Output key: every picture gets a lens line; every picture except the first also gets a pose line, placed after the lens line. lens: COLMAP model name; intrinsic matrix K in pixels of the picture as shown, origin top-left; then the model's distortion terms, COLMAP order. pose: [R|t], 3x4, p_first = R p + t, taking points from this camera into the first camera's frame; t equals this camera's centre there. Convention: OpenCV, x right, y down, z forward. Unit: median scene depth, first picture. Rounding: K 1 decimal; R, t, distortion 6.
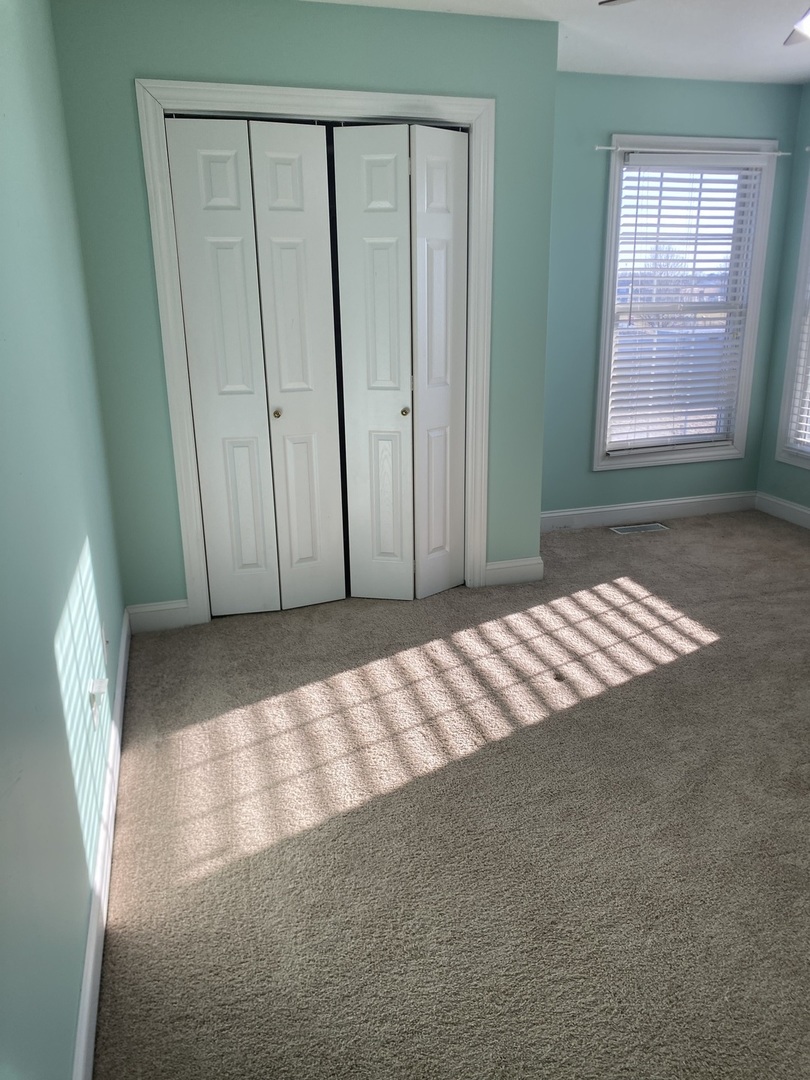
lens RADIAL K [[811.4, 0, 431.3], [0, 811.4, 507.3], [0, 0, 1]] dist [0.006900, -0.001586]
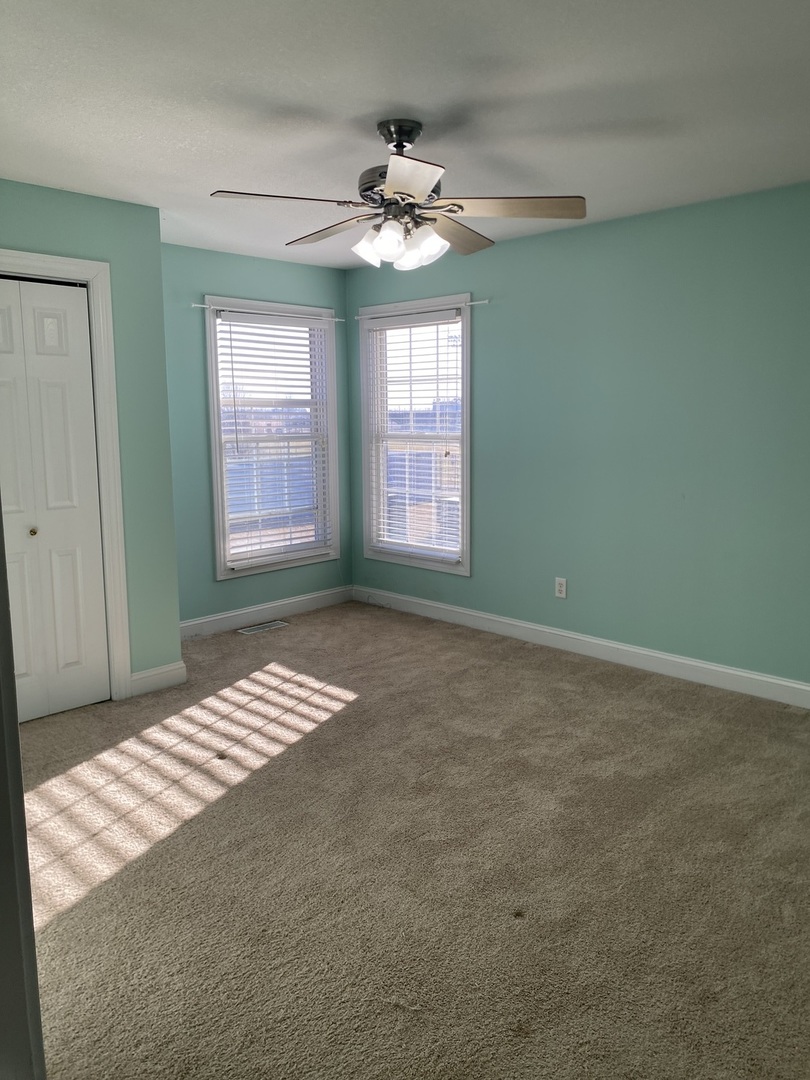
lens RADIAL K [[814.2, 0, 423.8], [0, 814.2, 525.5], [0, 0, 1]] dist [0.030247, -0.032918]
pose [[0.875160, -0.068506, 0.478959, -0.096106], [0.135289, 0.985087, -0.106304, 0.042682], [-0.464534, 0.157831, 0.871377, -0.137939]]
